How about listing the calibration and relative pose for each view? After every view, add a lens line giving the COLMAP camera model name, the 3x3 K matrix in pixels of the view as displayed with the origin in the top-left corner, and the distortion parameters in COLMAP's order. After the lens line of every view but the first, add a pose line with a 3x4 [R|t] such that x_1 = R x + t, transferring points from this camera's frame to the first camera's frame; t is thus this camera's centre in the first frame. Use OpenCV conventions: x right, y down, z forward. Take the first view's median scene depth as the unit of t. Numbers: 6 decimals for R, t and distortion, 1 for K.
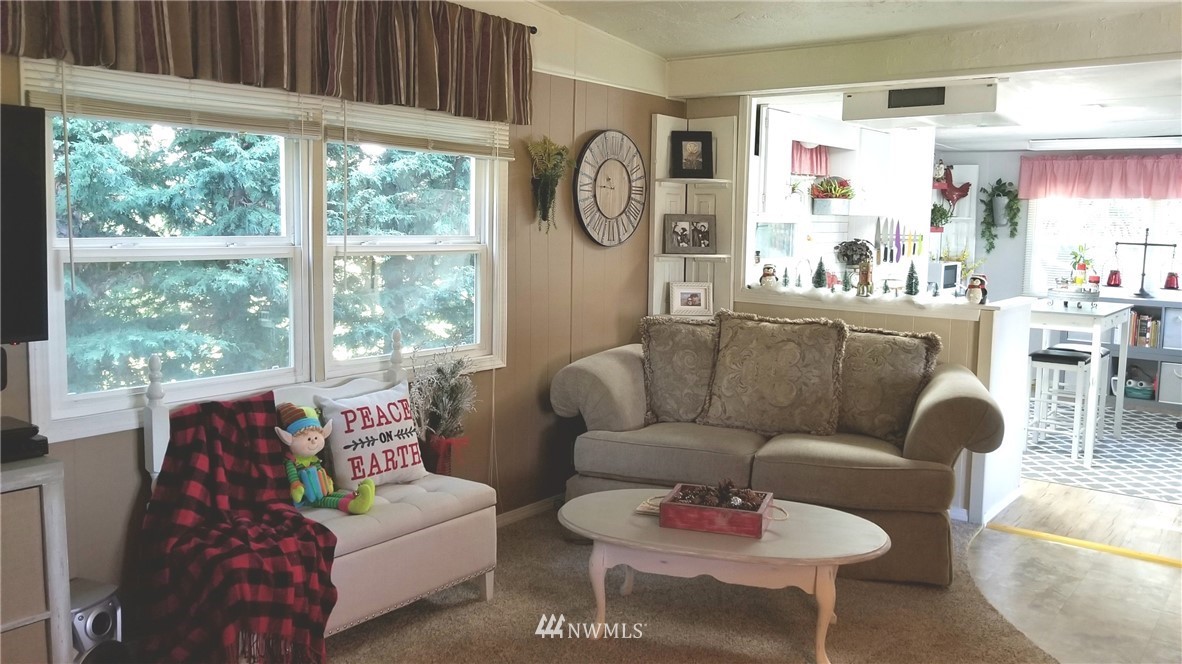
lens RADIAL K [[942.7, 0, 588.7], [0, 942.7, 292.5], [0, 0, 1]] dist [0.000520, -0.014844]
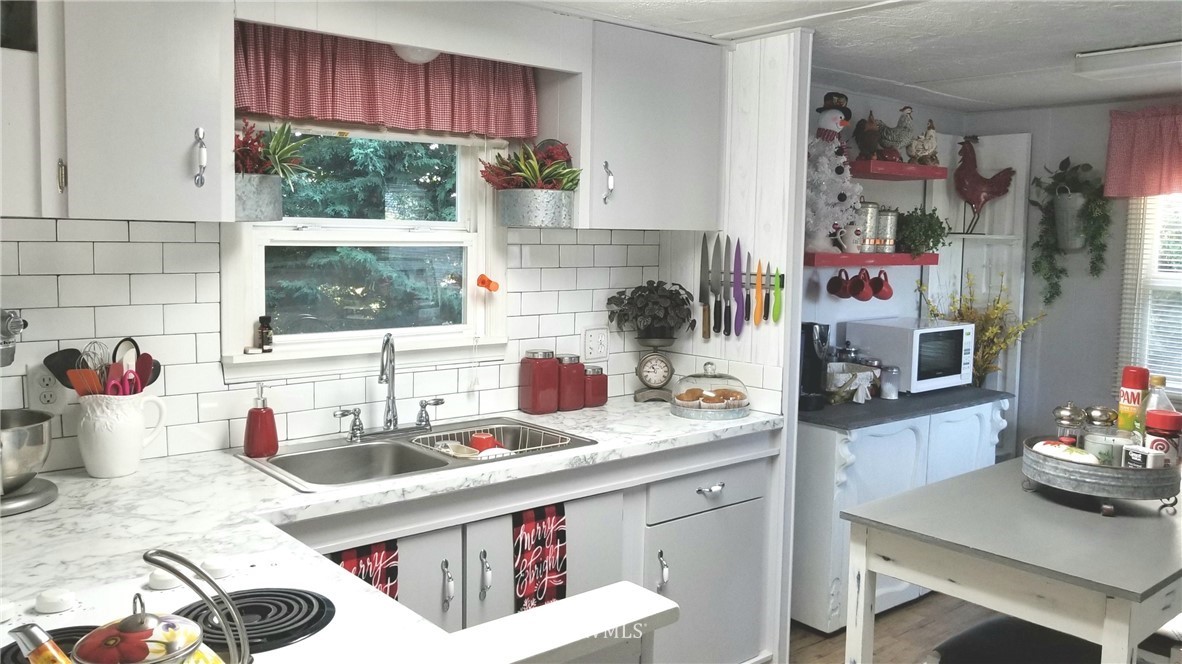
lens RADIAL K [[942.7, 0, 594.0], [0, 942.7, 323.7], [0, 0, 1]] dist [0.000520, -0.014844]
pose [[0.981023, 0.015190, -0.193295, 0.296832], [-0.013468, 0.999857, 0.010217, -0.035116], [0.193423, -0.007419, 0.981087, 0.472925]]
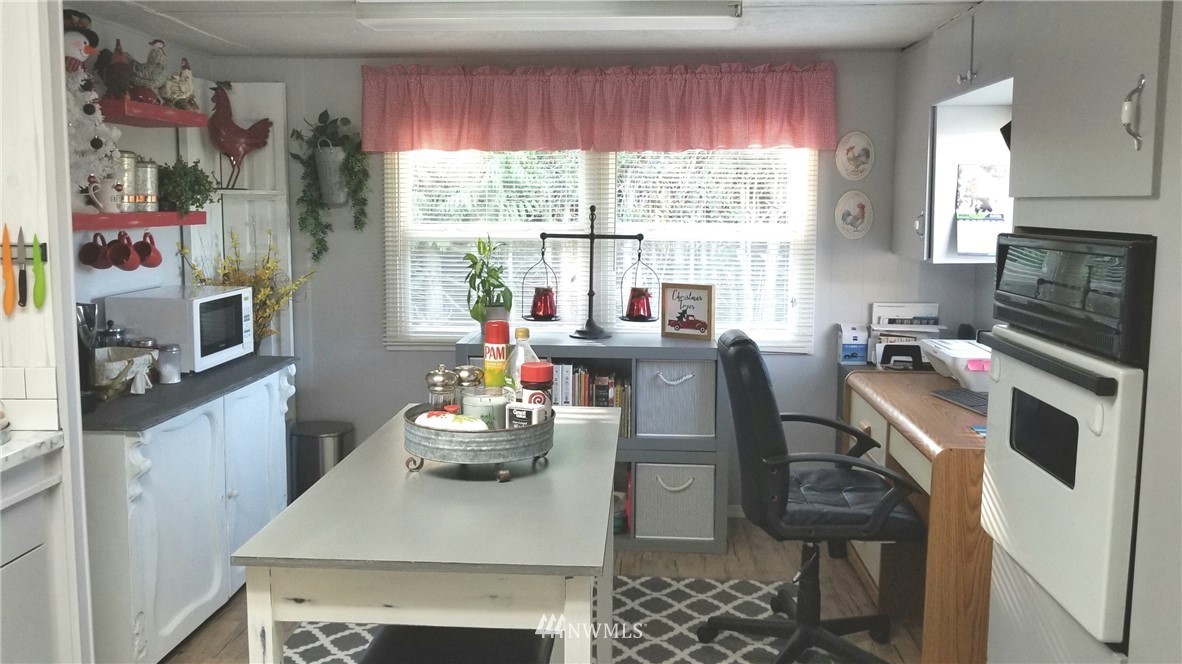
lens RADIAL K [[942.7, 0, 589.3], [0, 942.7, 295.0], [0, 0, 1]] dist [0.000520, -0.014844]
pose [[0.818219, -0.073654, 0.570169, 0.270110], [0.059540, 0.997283, 0.043385, -0.039062], [-0.571815, -0.001551, 0.820381, 0.533951]]
